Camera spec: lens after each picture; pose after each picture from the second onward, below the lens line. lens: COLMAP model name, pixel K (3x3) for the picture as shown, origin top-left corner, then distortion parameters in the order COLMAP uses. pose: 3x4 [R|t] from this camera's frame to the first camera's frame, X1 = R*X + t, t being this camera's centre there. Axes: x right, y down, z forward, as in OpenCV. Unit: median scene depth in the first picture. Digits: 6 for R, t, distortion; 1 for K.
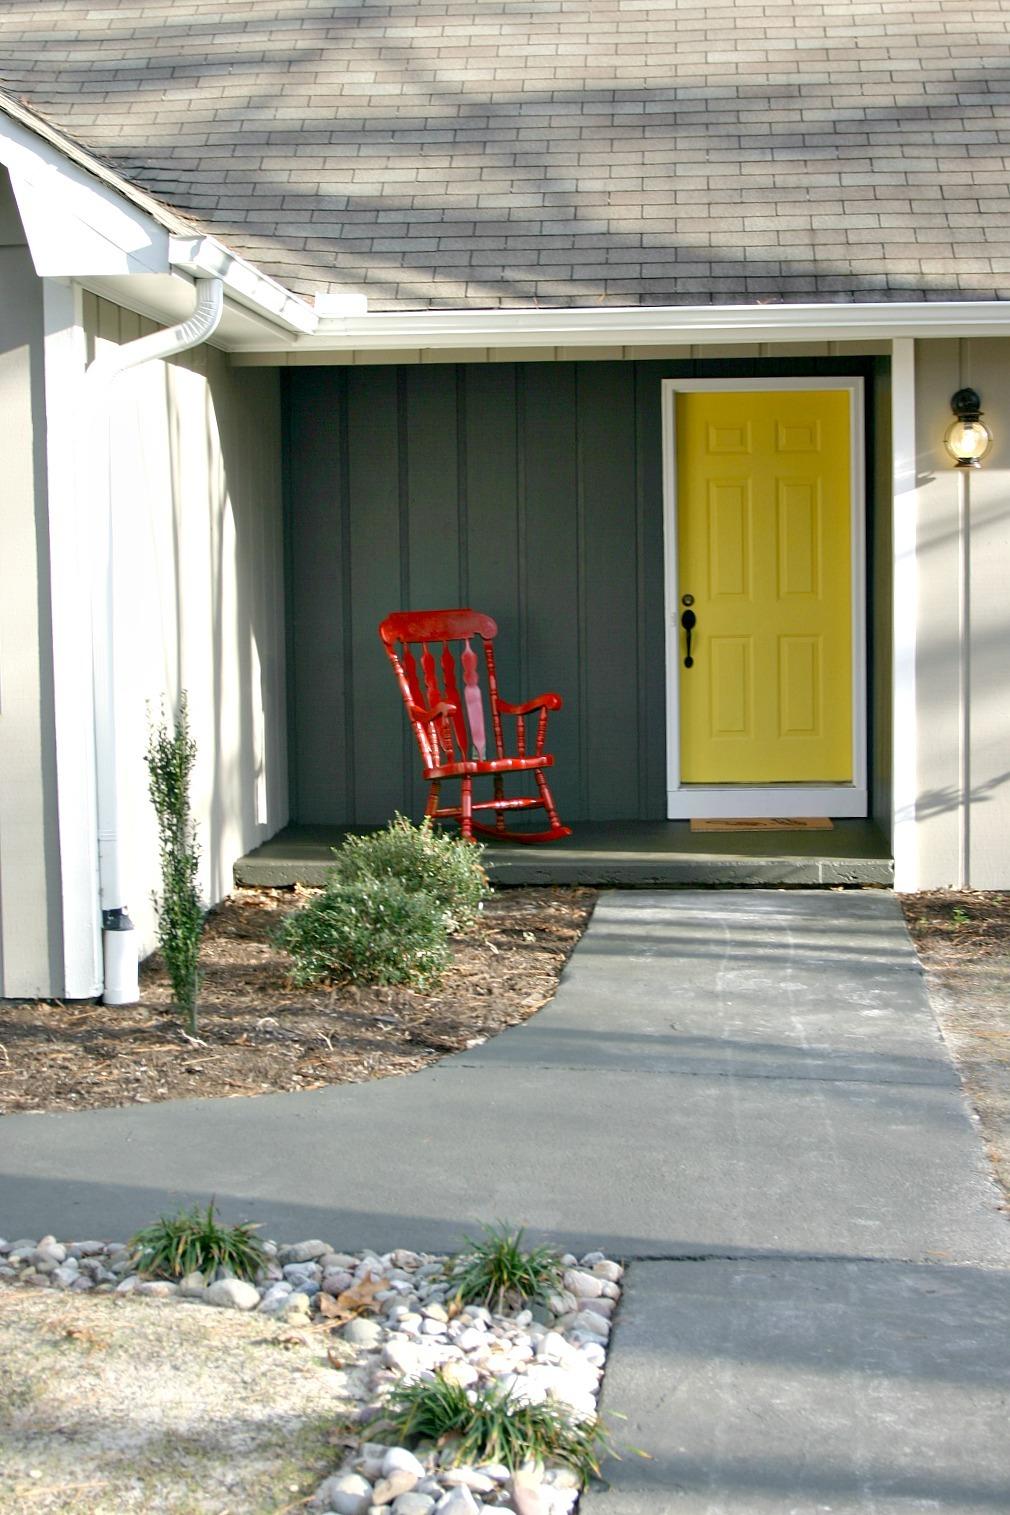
lens RADIAL K [[2727.7, 0, 505.0], [0, 2727.7, 757.5], [0, 0, 1]] dist [-0.119731, -0.004175]
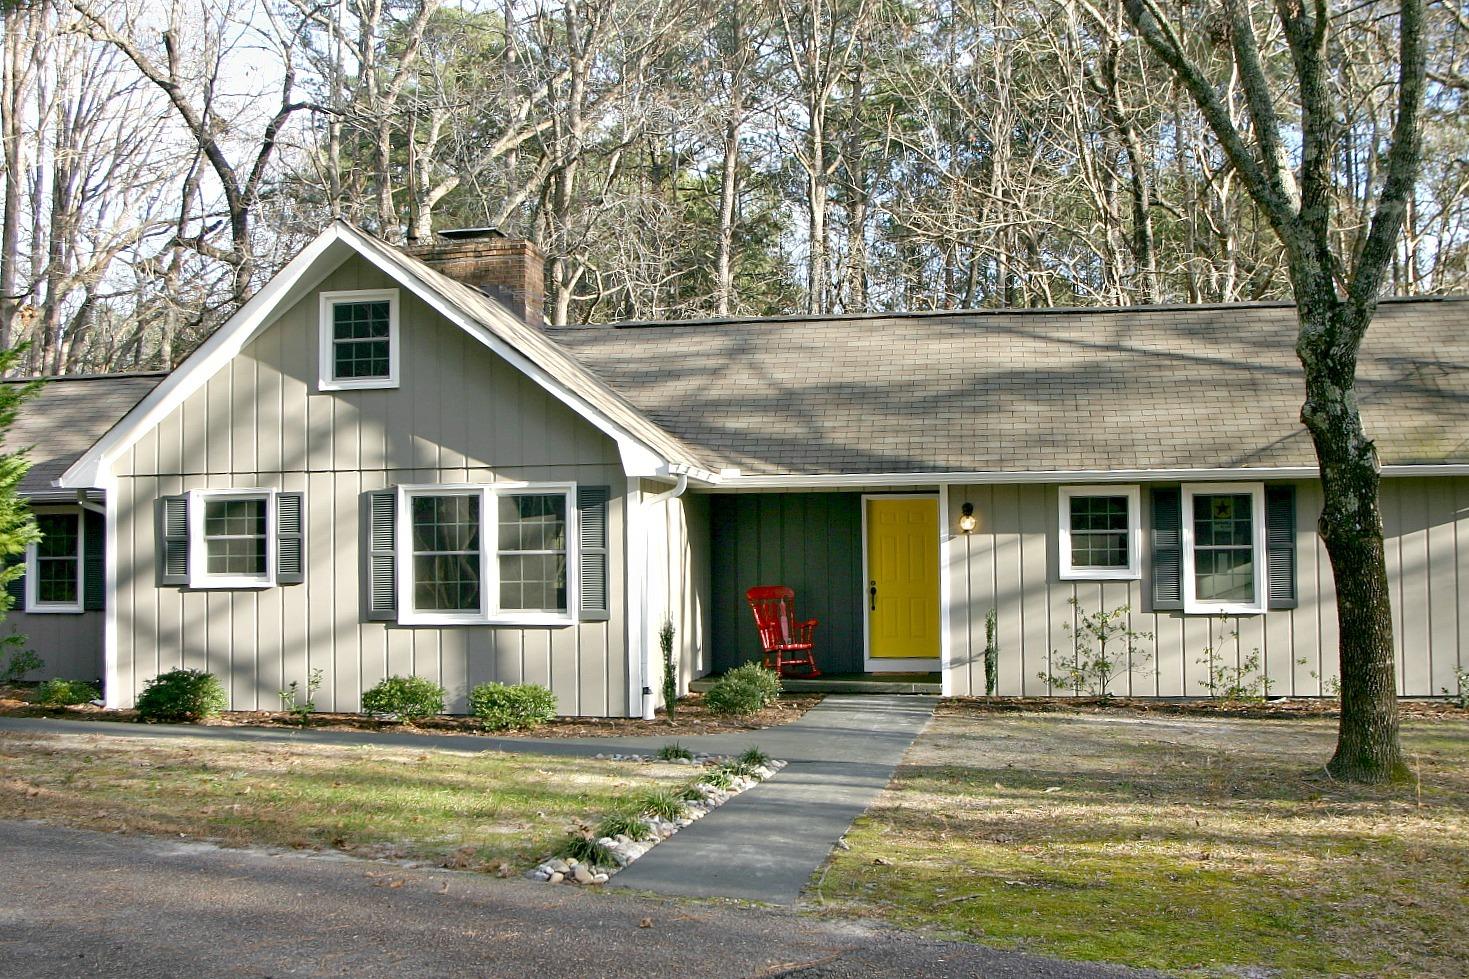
lens RADIAL K [[1307.9, 0, 734.5], [0, 1307.9, 489.5], [0, 0, 1]] dist [-0.079816, 0.012433]
pose [[0.997715, 0.003016, -0.067489, 0.025085], [-0.011628, 0.991760, -0.127577, 0.012661], [0.066548, 0.128071, 0.989530, -0.228650]]
